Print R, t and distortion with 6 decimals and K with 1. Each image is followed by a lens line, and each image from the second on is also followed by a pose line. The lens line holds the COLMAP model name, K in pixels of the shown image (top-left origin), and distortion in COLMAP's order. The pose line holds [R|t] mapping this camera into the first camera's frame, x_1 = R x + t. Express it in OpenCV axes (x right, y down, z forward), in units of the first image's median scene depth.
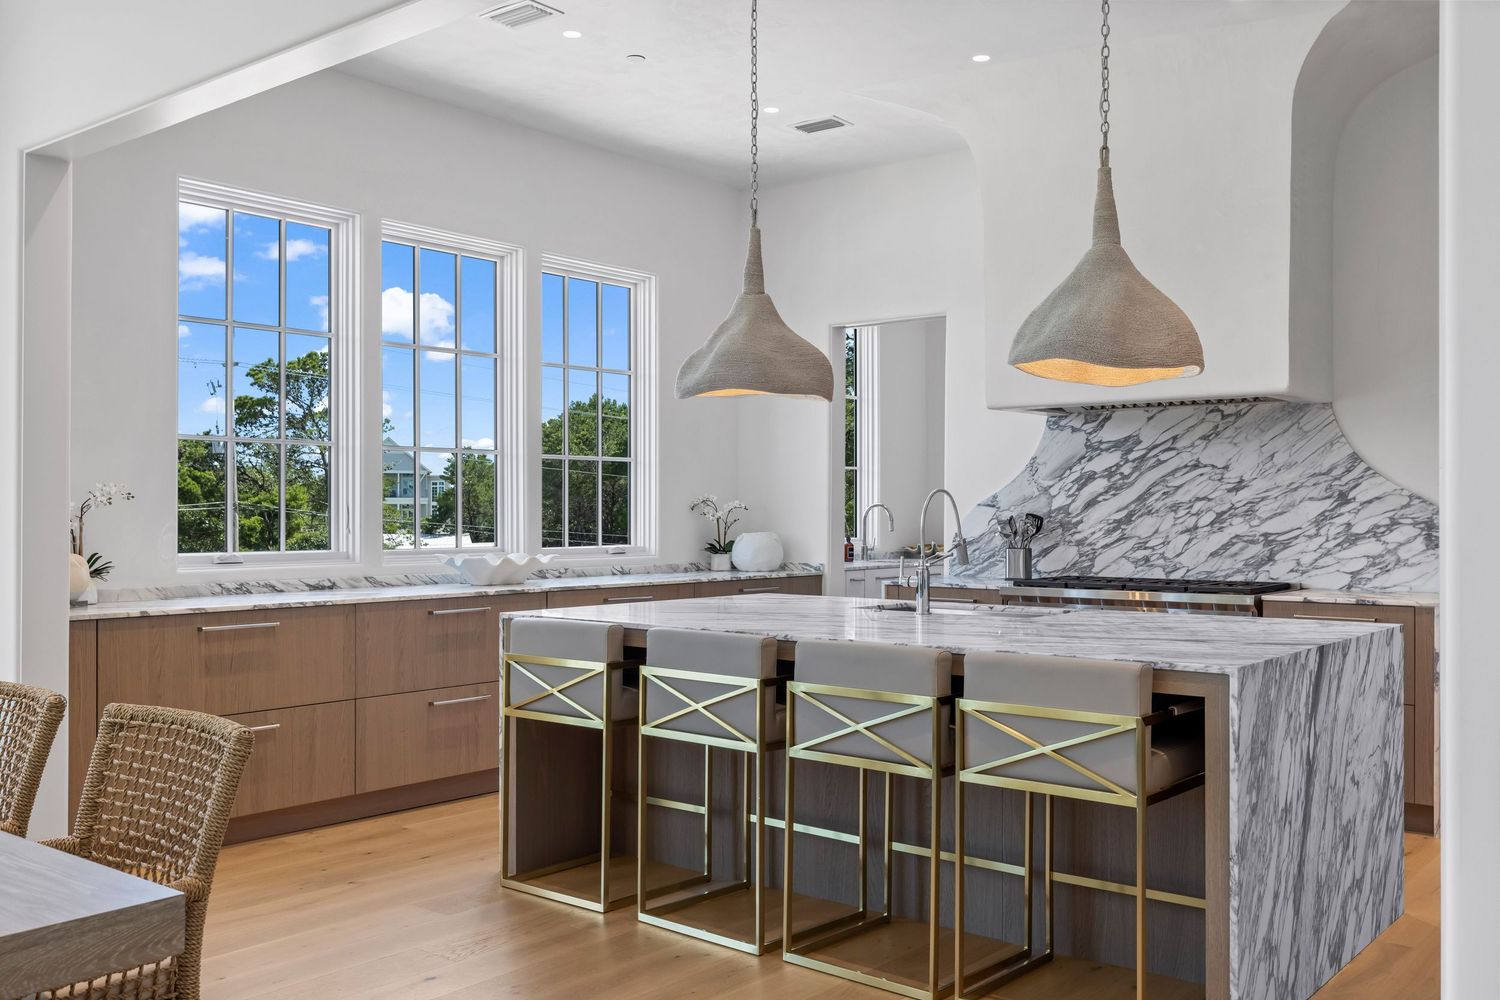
lens RADIAL K [[1377.5, 0, 748.6], [0, 1377.5, 497.7], [0, 0, 1]] dist [0.001569, 0.000000]
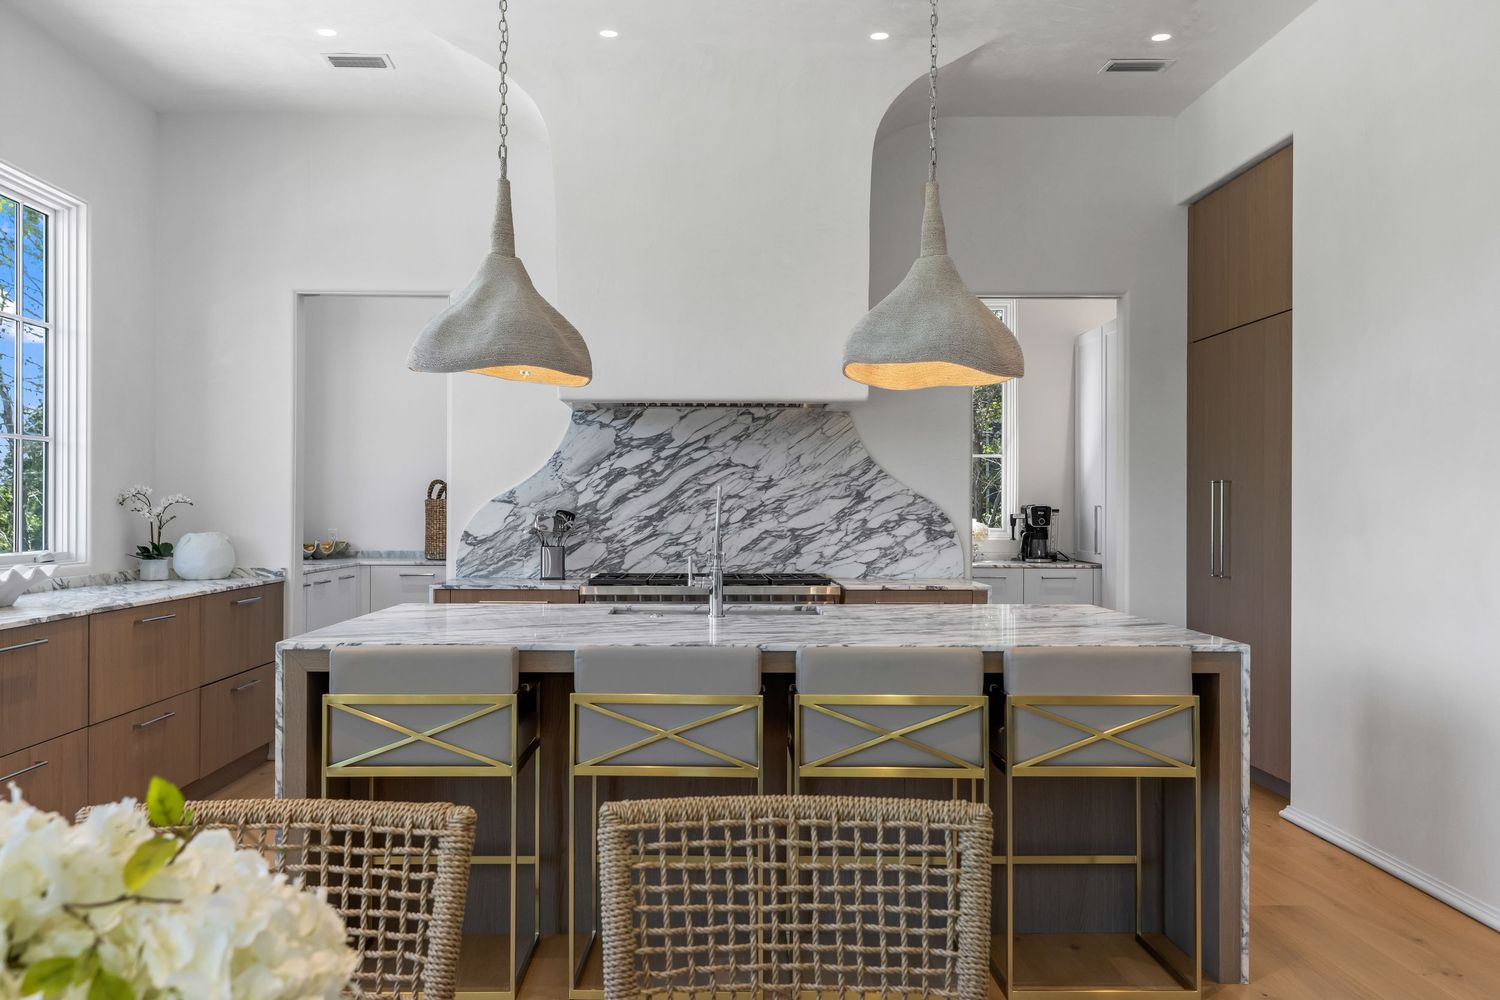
lens RADIAL K [[1377.5, 0, 747.3], [0, 1377.5, 506.0], [0, 0, 1]] dist [0.001569, 0.000000]
pose [[0.756661, 0.003002, 0.653800, -0.352148], [-0.009357, 0.999937, 0.006239, 0.001532], [-0.653740, -0.010838, 0.756642, 0.195589]]
